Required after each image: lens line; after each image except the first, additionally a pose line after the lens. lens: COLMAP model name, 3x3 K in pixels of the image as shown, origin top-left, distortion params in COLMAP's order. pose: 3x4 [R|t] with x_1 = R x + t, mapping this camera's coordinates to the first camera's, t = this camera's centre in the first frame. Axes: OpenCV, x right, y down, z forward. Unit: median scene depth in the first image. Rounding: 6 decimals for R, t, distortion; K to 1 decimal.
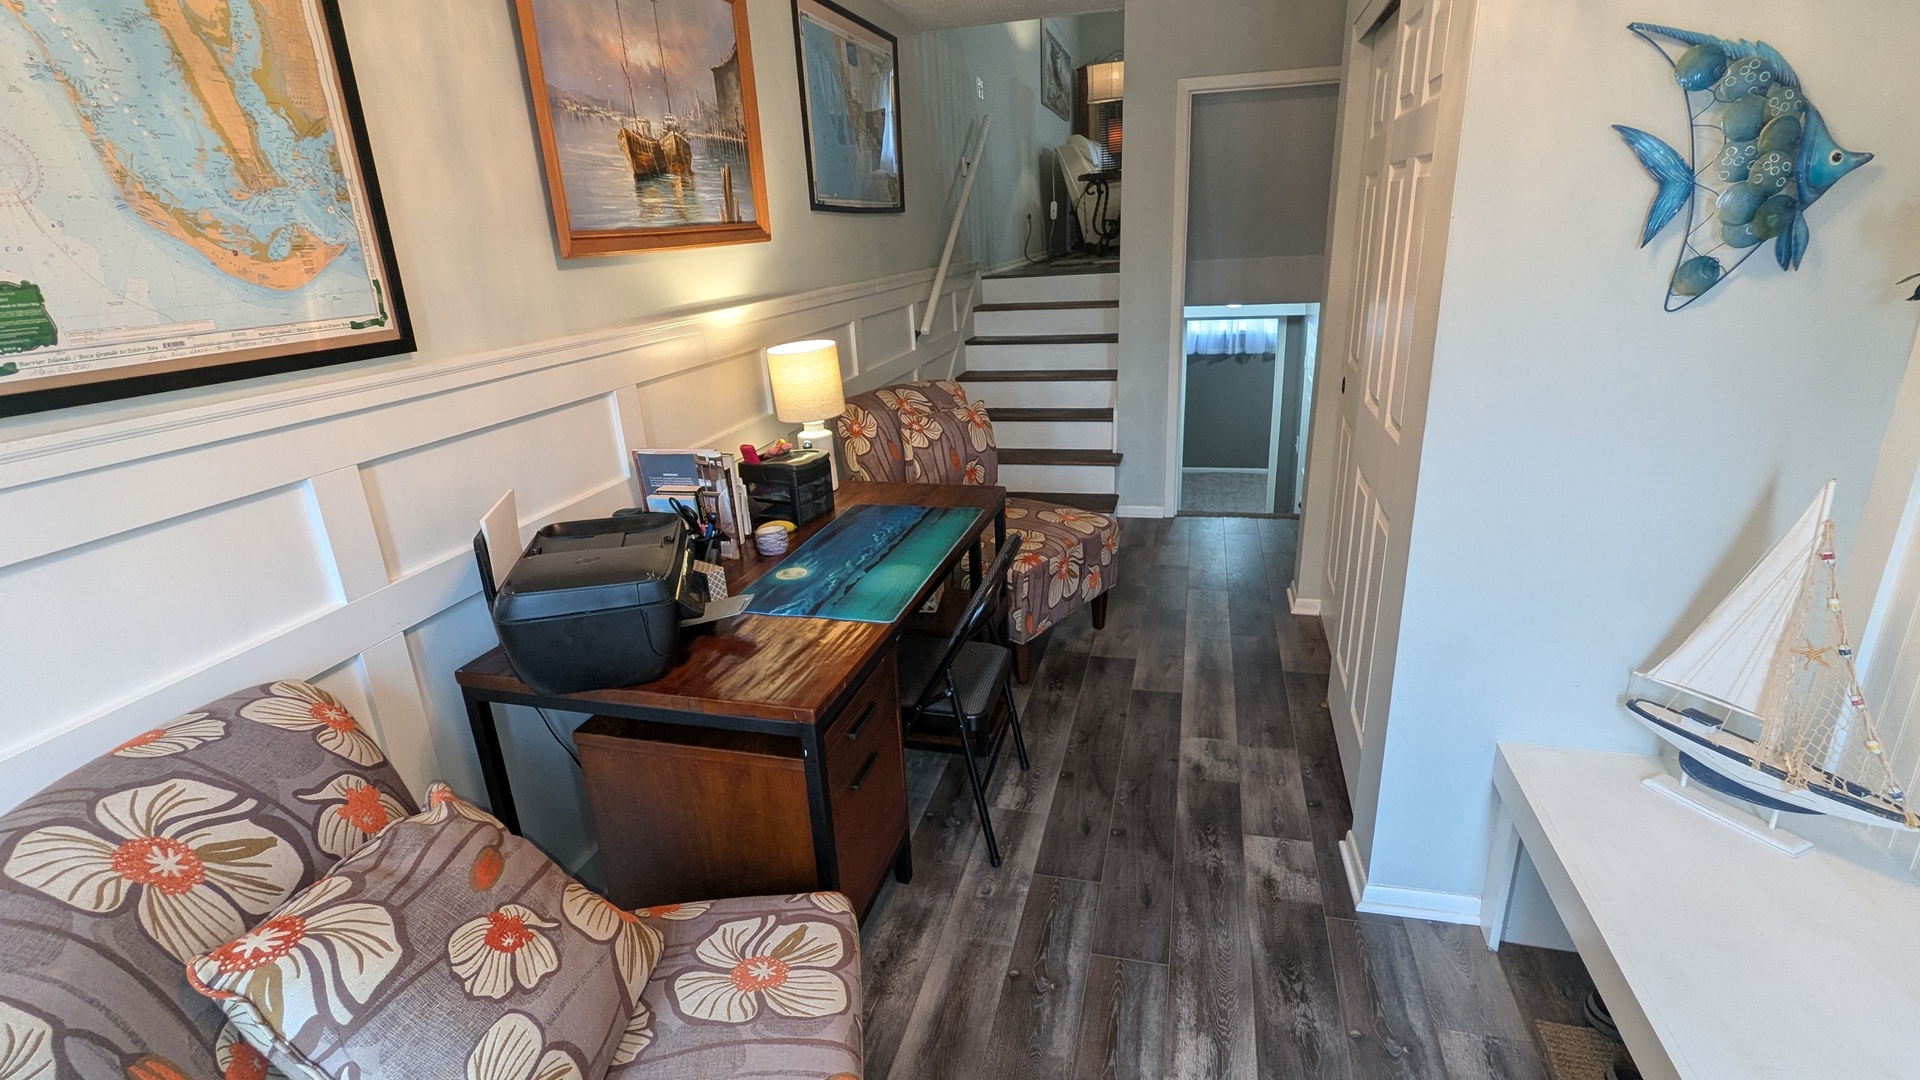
lens RADIAL K [[912.5, 0, 962.3], [0, 912.5, 548.0], [0, 0, 1]] dist [0.001682, 0.001899]
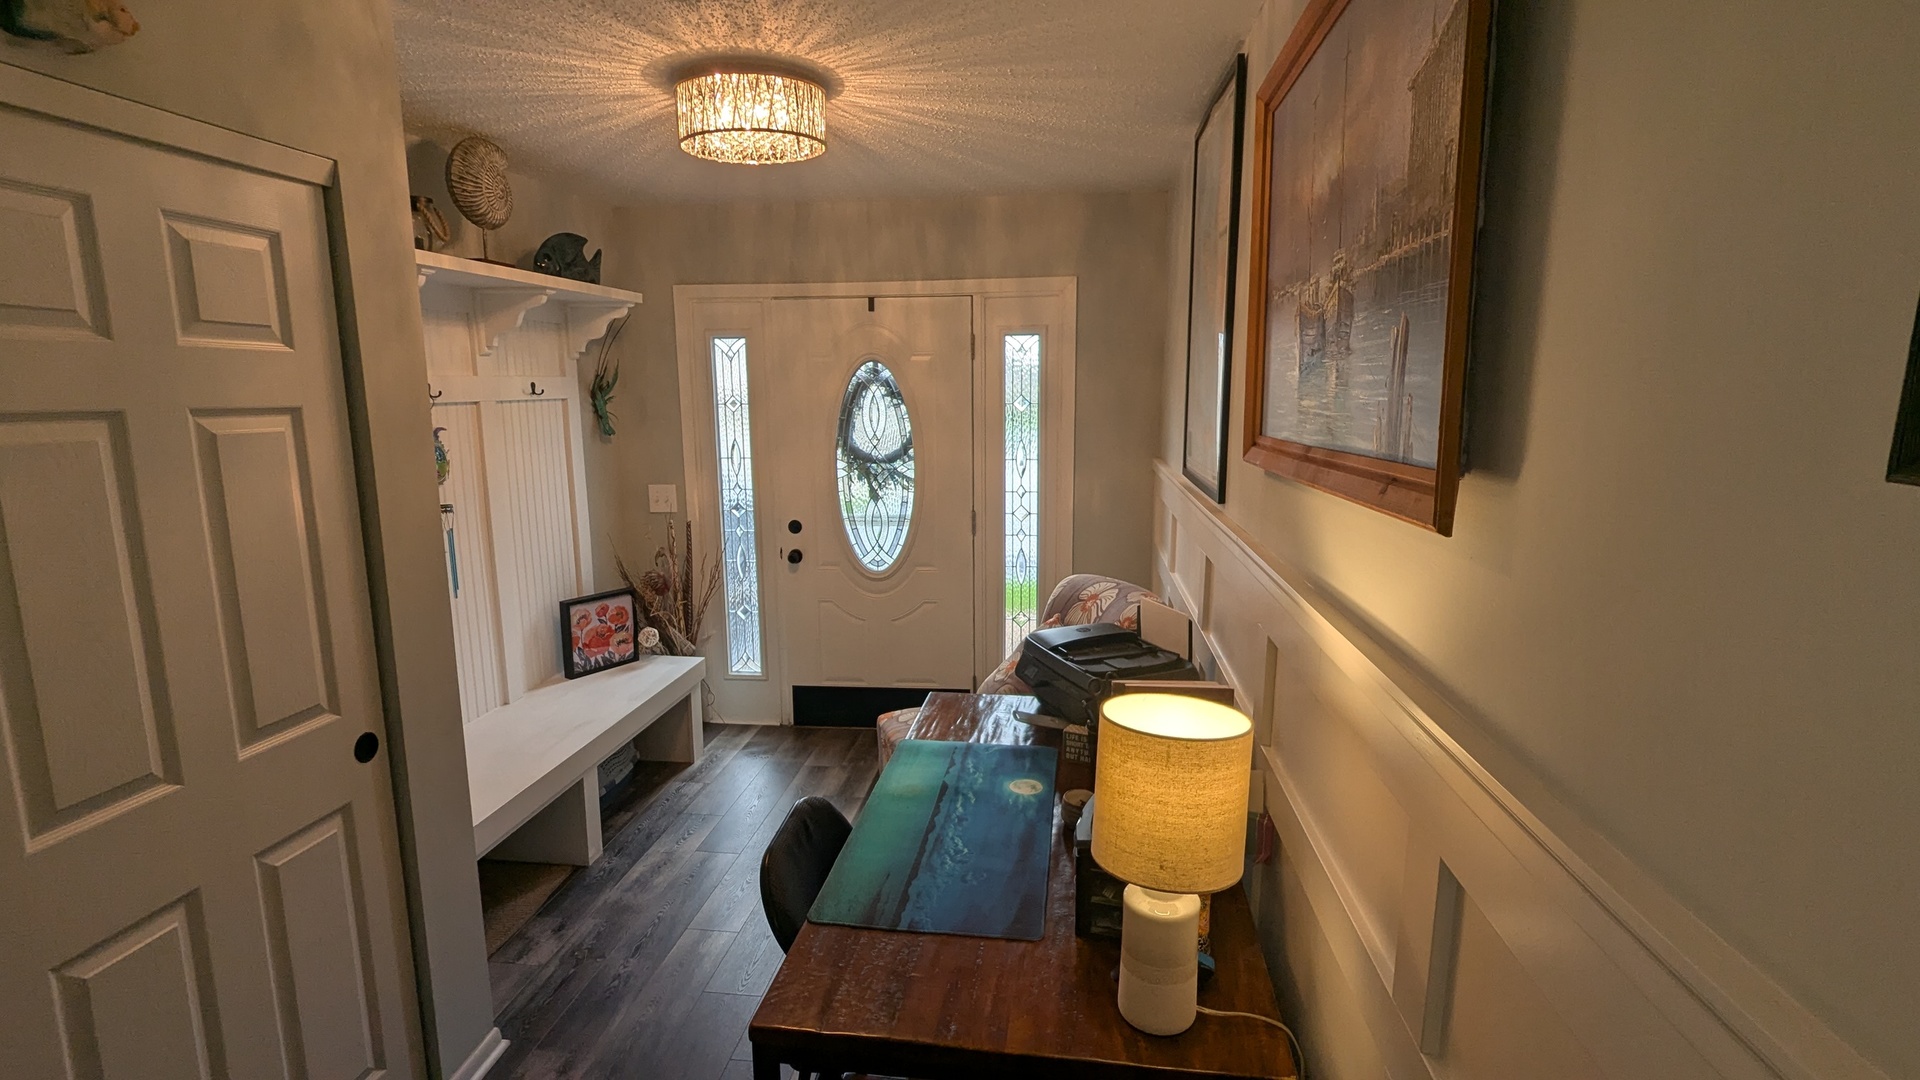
lens RADIAL K [[912.5, 0, 962.2], [0, 912.5, 544.1], [0, 0, 1]] dist [0.001682, 0.001899]
pose [[-0.991373, 0.063135, -0.114865, -0.028032], [-0.000258, 0.875406, 0.483388, -0.643659], [0.131073, 0.479247, -0.867838, 1.672587]]
